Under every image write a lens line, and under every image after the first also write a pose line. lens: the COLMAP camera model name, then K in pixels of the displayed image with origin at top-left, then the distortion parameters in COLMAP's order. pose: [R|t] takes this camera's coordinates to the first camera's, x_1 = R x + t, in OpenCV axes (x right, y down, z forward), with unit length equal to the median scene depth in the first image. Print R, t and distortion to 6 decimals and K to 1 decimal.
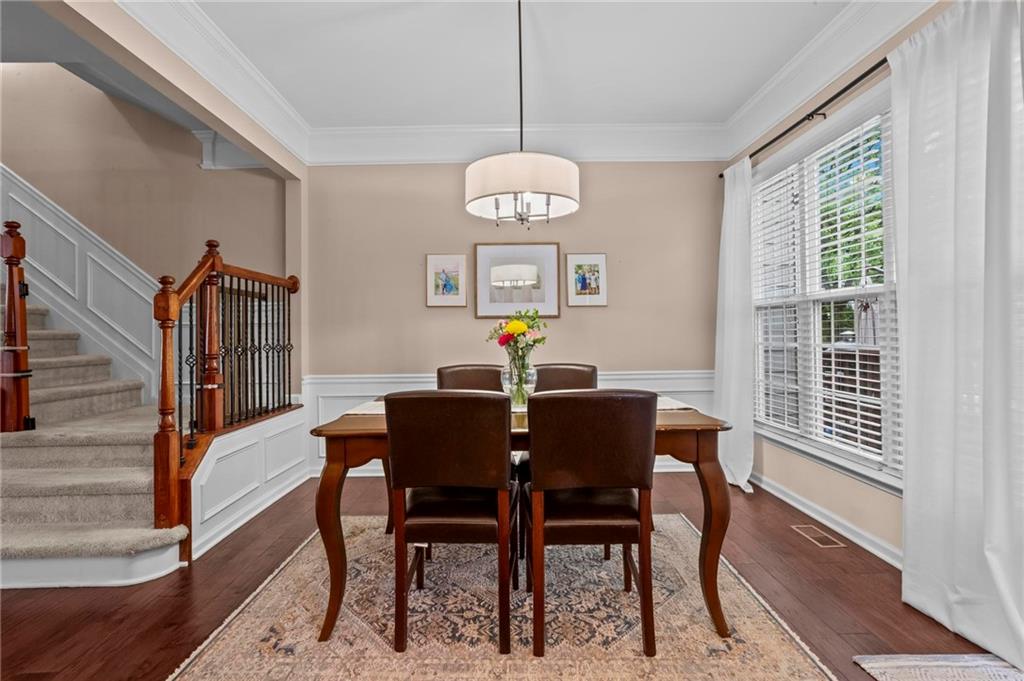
lens RADIAL K [[498.9, 0, 502.0], [0, 498.9, 338.0], [0, 0, 1]] dist [-0.050038, 0.031581]
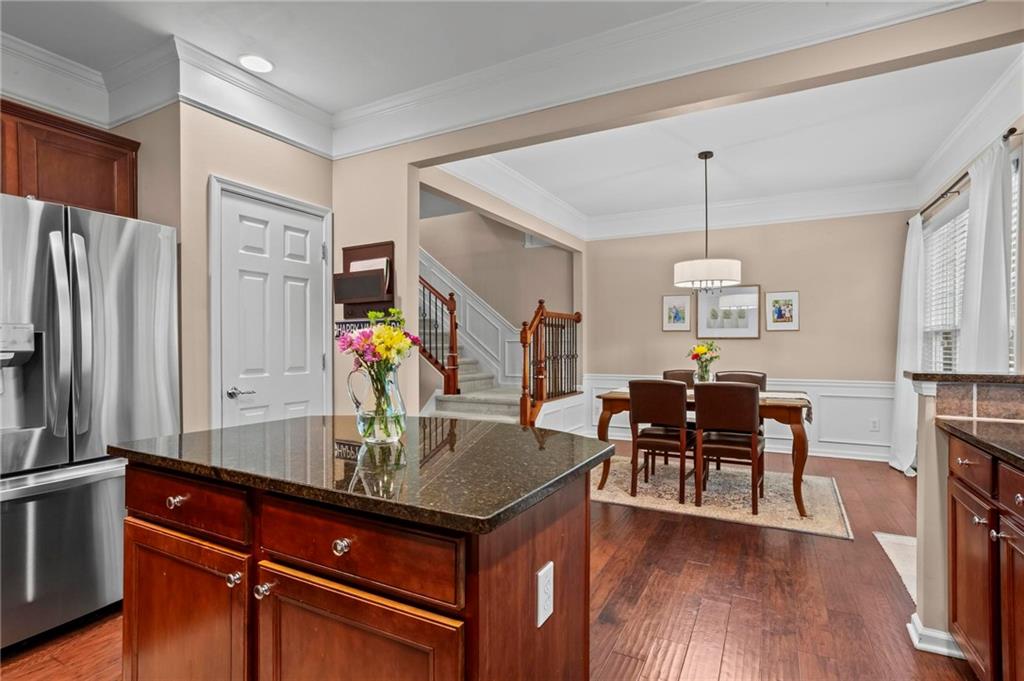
lens RADIAL K [[498.9, 0, 502.0], [0, 498.9, 338.0], [0, 0, 1]] dist [-0.050038, 0.031581]
pose [[0.872493, 0.004580, -0.488606, 0.221290], [-0.009763, 0.999920, -0.008062, -0.035002], [0.488529, 0.011804, 0.872468, -0.759504]]
